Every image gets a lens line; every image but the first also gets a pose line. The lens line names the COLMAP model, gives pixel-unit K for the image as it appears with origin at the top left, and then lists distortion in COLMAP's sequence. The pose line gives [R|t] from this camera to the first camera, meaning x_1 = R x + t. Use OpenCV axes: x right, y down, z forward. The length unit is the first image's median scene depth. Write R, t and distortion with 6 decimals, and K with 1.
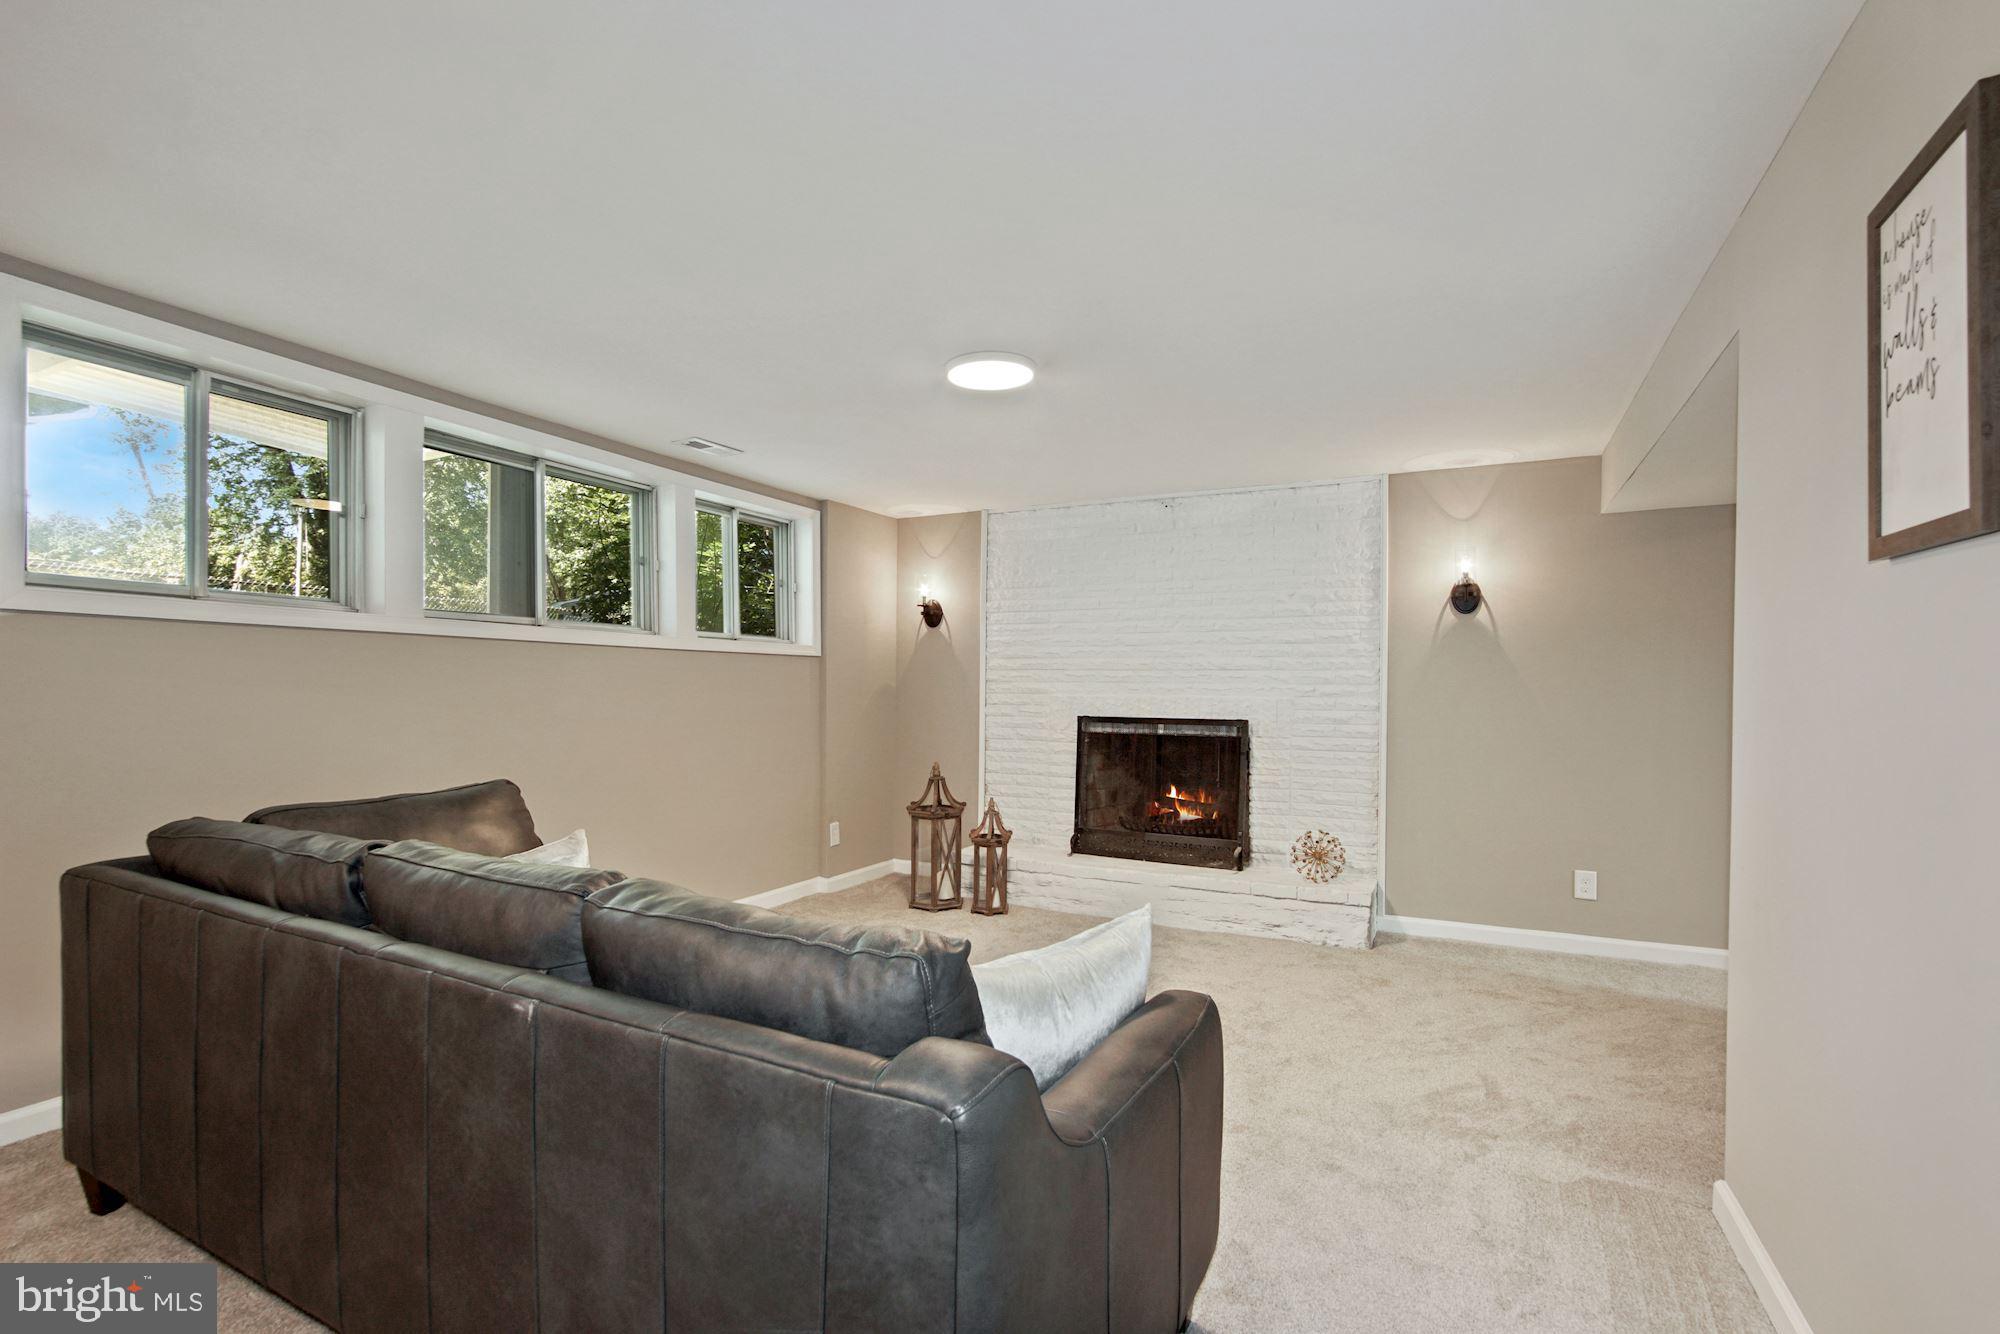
lens RADIAL K [[892.2, 0, 996.5], [0, 892.2, 697.2], [0, 0, 1]] dist [-0.013073, 0.004414]
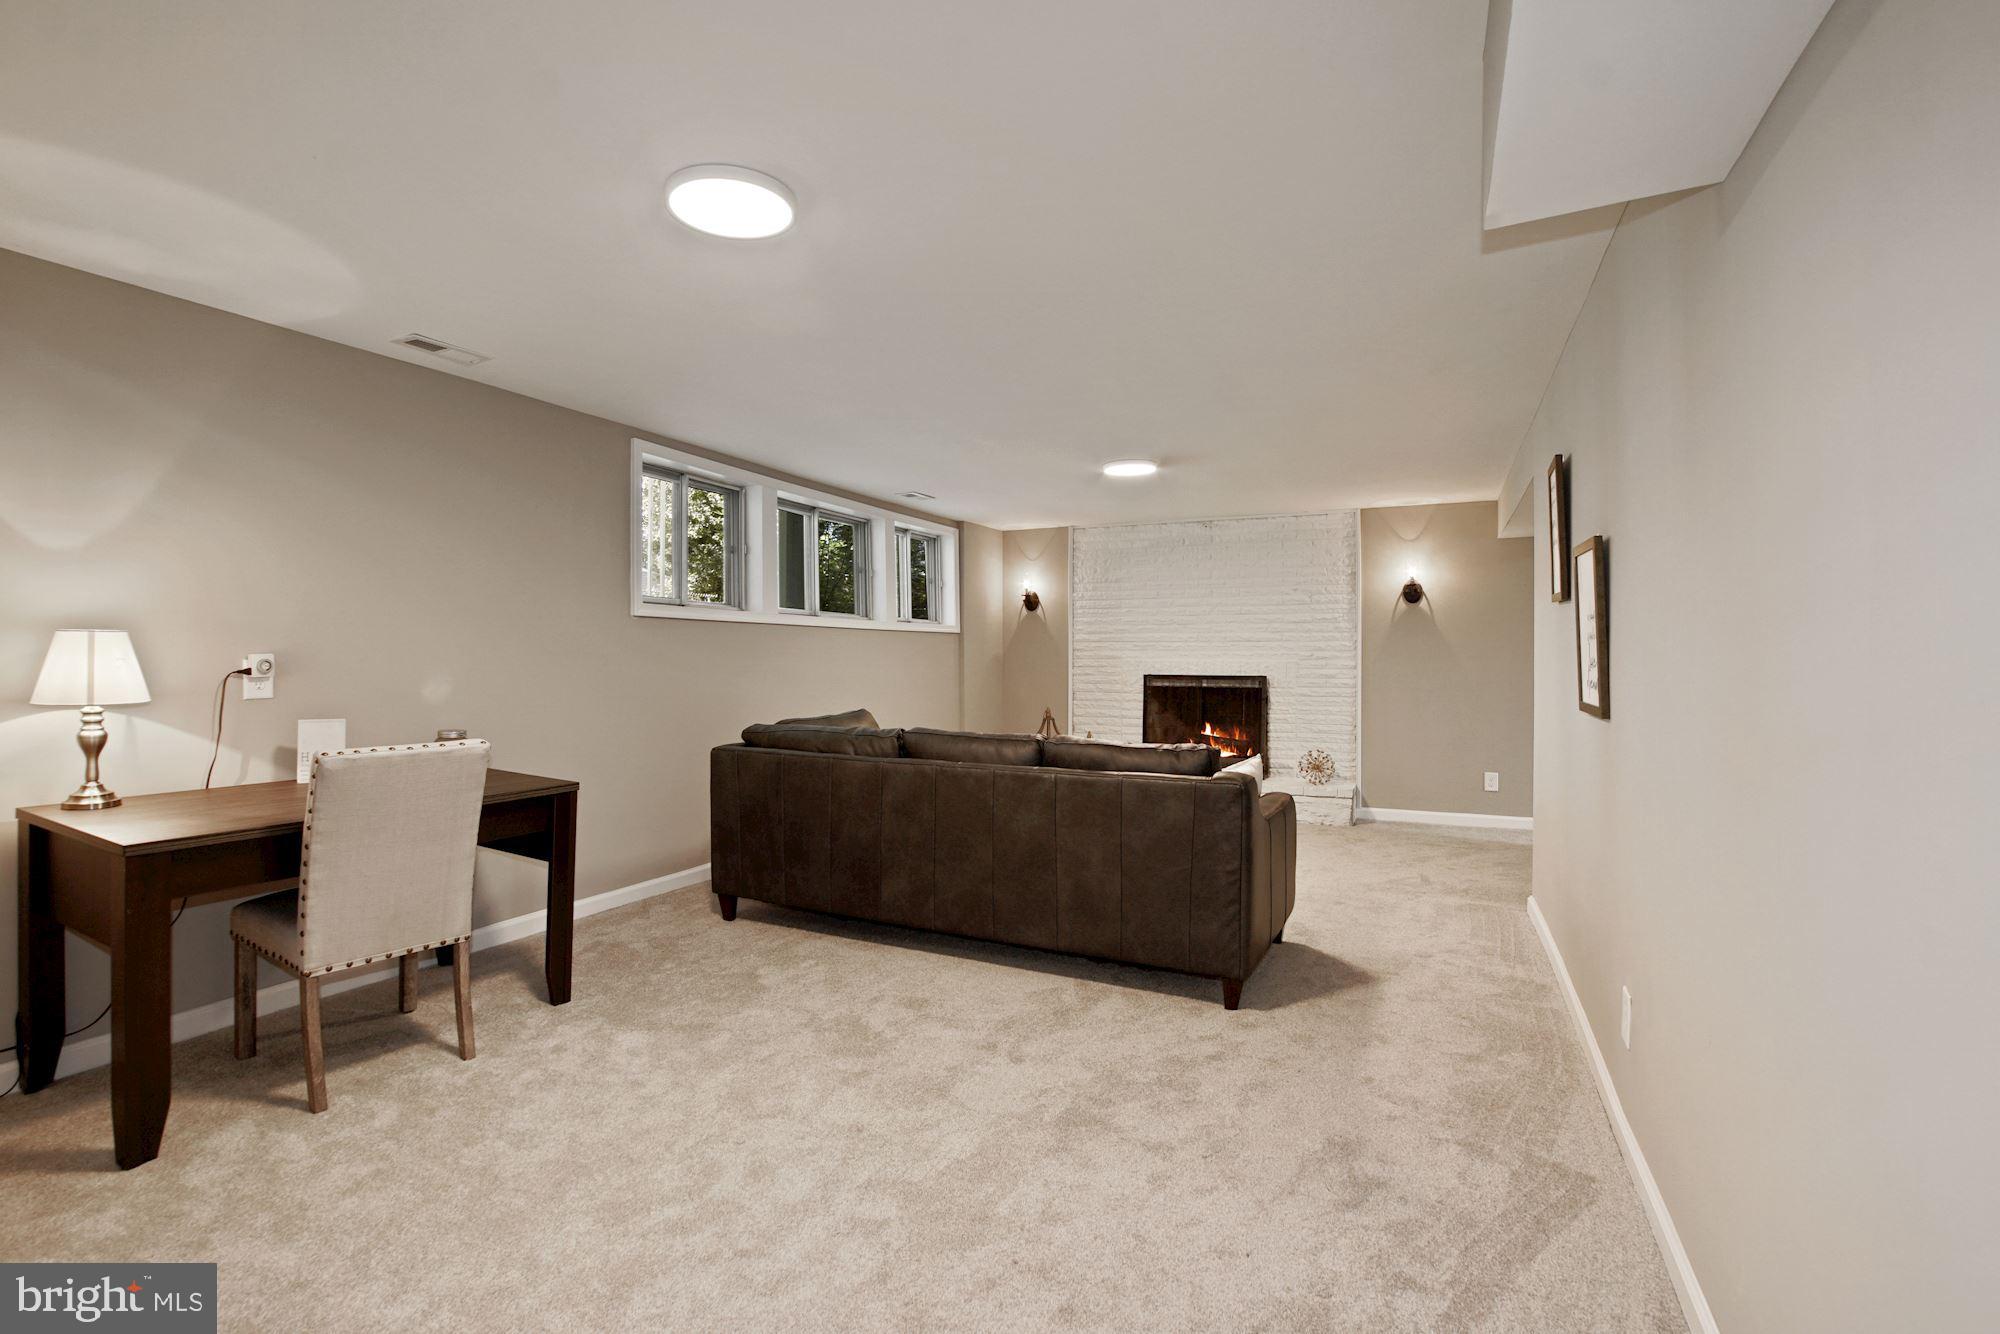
lens RADIAL K [[892.2, 0, 993.9], [0, 892.2, 654.2], [0, 0, 1]] dist [-0.013073, 0.004414]
pose [[0.999548, -0.006012, 0.029464, -0.208947], [0.006370, 0.999907, -0.012059, 0.004772], [-0.029388, 0.012242, 0.999493, -0.448214]]
